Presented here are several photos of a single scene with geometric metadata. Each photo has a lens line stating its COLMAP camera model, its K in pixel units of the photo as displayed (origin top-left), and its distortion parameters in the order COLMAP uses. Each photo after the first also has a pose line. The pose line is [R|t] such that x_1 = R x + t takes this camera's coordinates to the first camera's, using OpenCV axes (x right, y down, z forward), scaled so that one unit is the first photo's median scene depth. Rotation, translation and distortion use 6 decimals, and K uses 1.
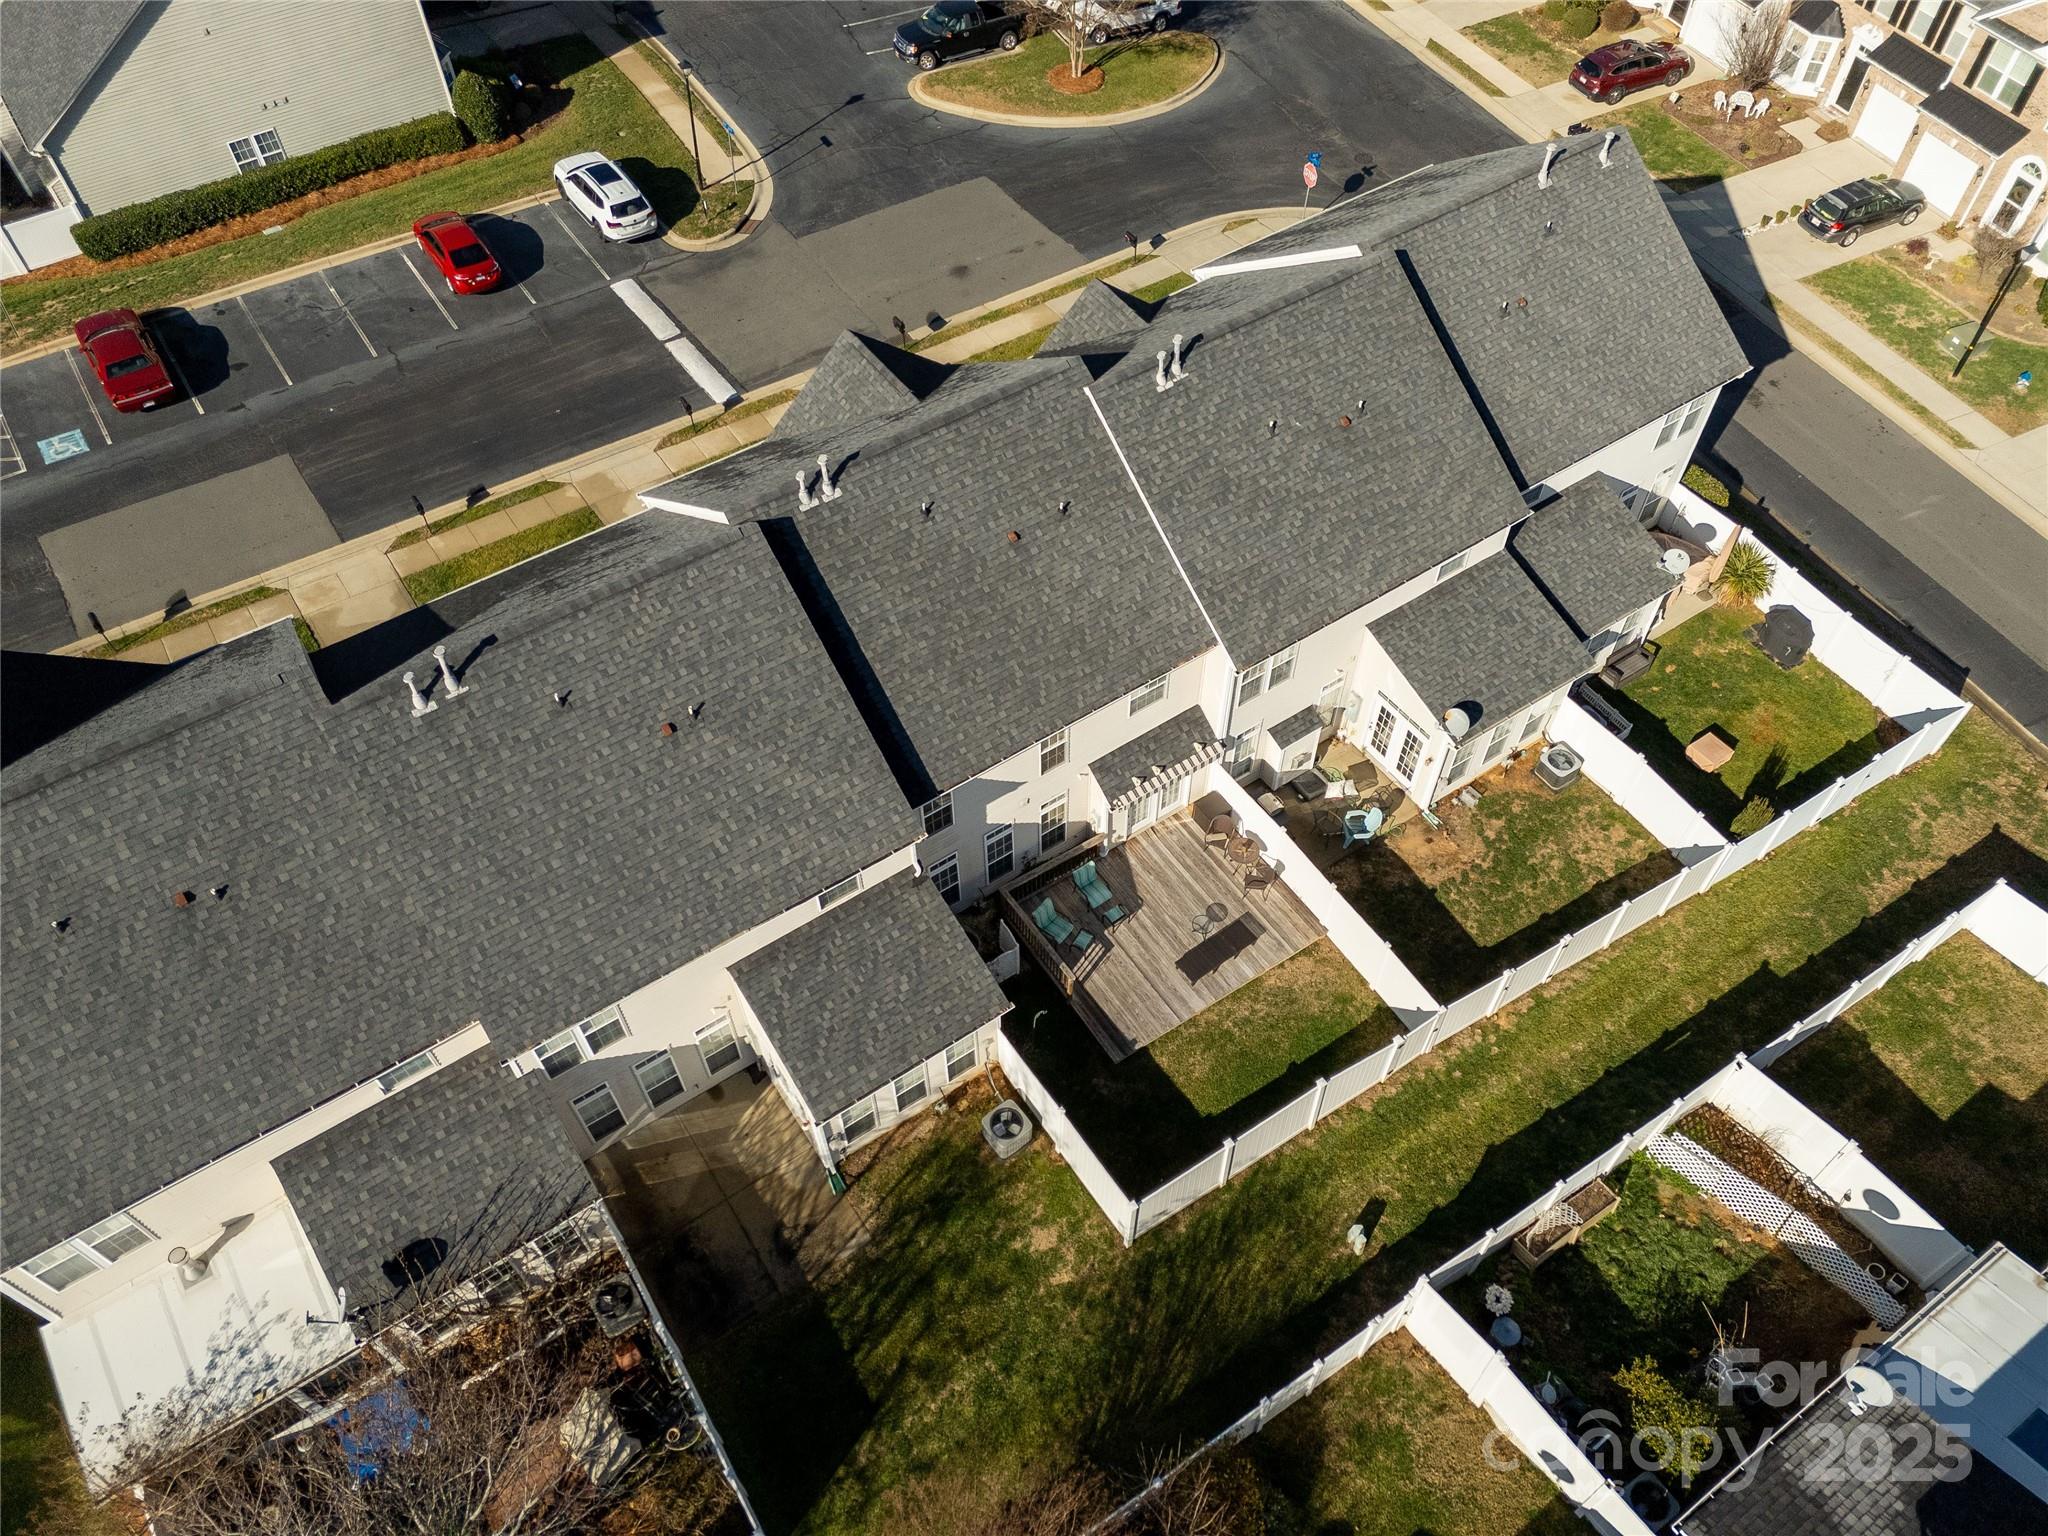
lens RADIAL K [[1497.4, 0, 1021.6], [0, 1497.4, 773.0], [0, 0, 1]] dist [0.079183, -0.066324]
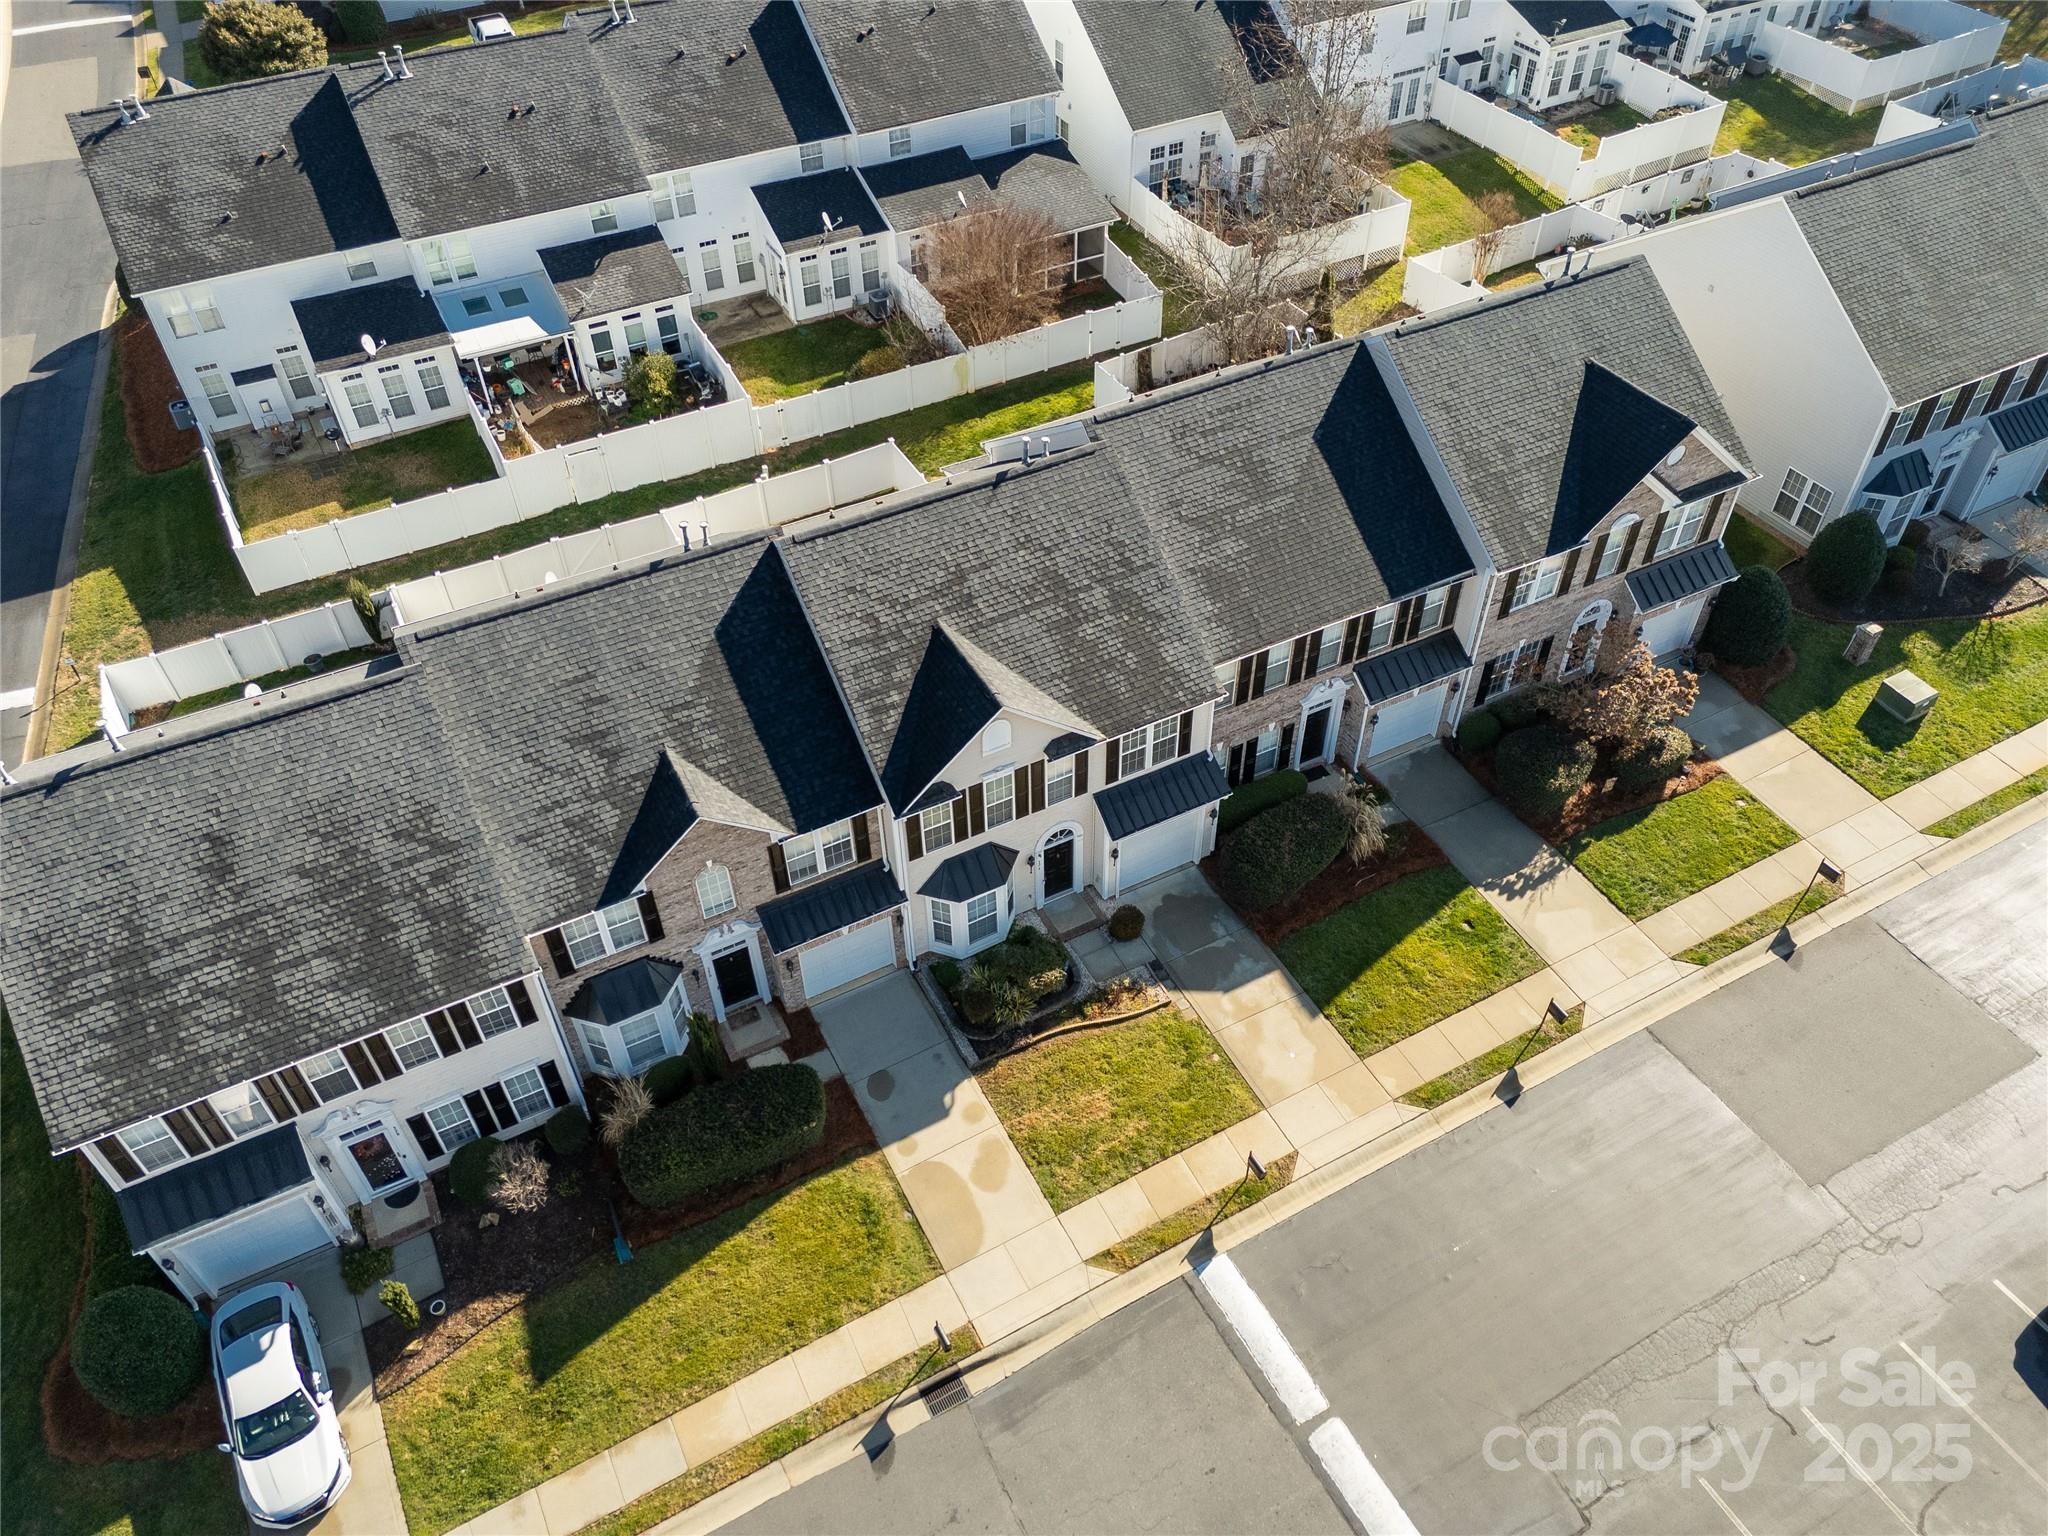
lens RADIAL K [[1497.4, 0, 1021.6], [0, 1497.4, 773.0], [0, 0, 1]] dist [0.079183, -0.066324]
pose [[-0.993609, -0.055778, 0.098128, -0.199913], [0.104380, -0.123204, 0.986877, -1.089046], [-0.042956, 0.990813, 0.128239, 0.848803]]
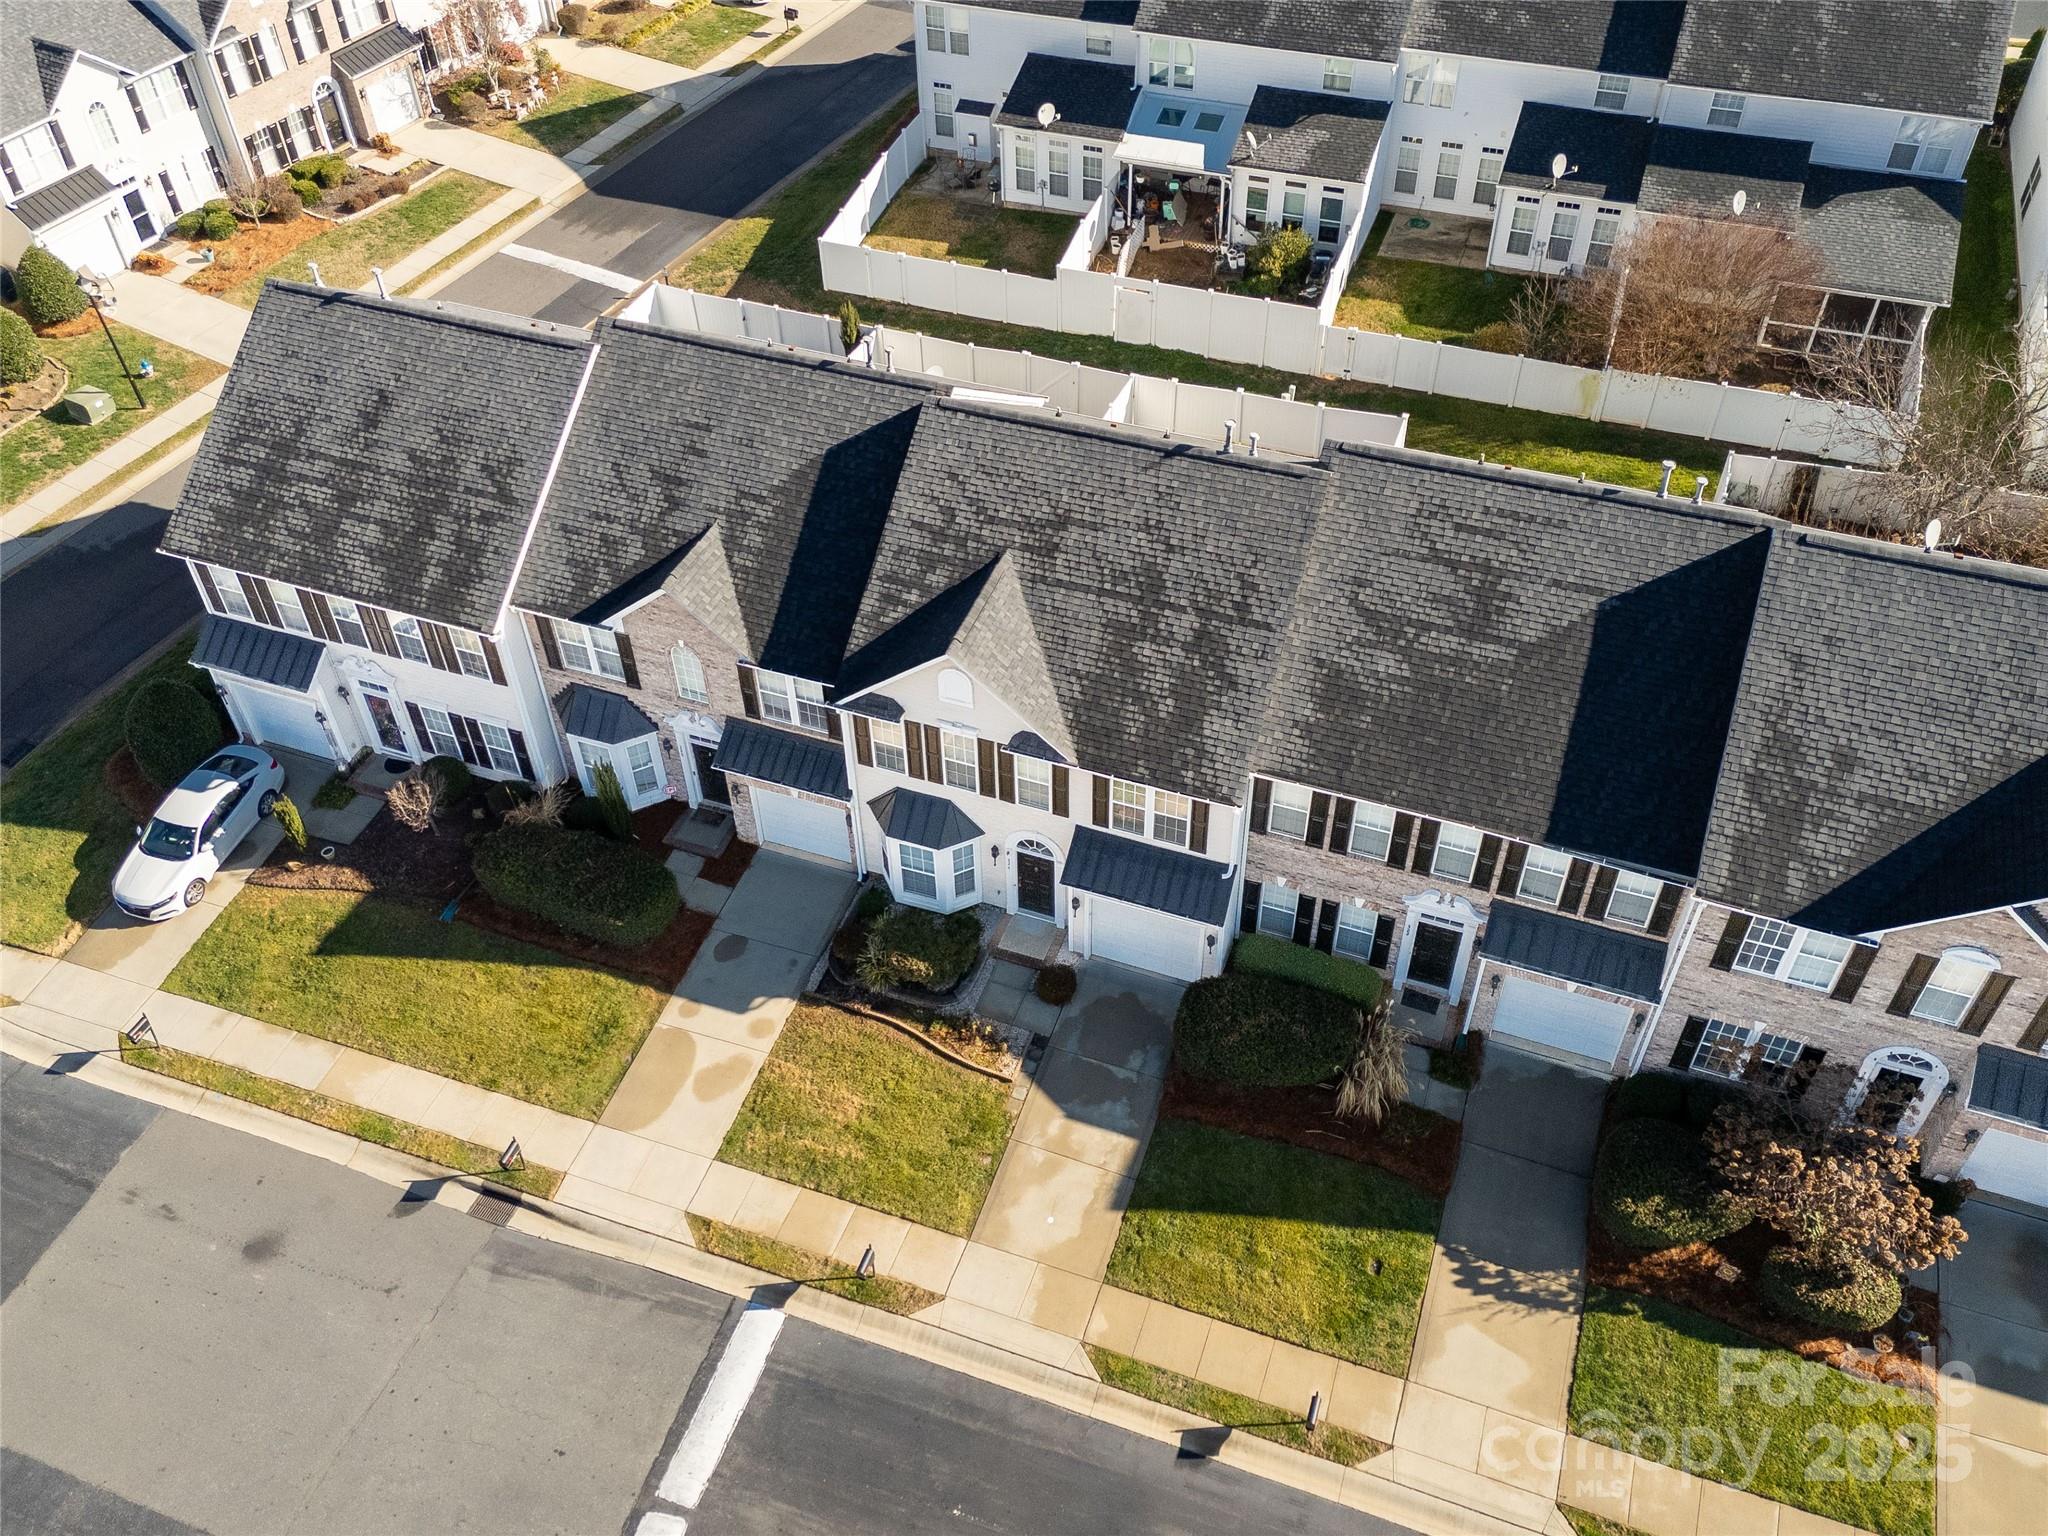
lens RADIAL K [[1720.3, 0, 1011.3], [0, 1720.3, 718.4], [0, 0, 1]] dist [0.079742, -0.062507]
pose [[-0.580149, -0.543700, 0.606479, -0.650537], [0.664431, 0.114780, 0.738483, -0.864168], [-0.471125, 0.831394, 0.294662, 0.682785]]
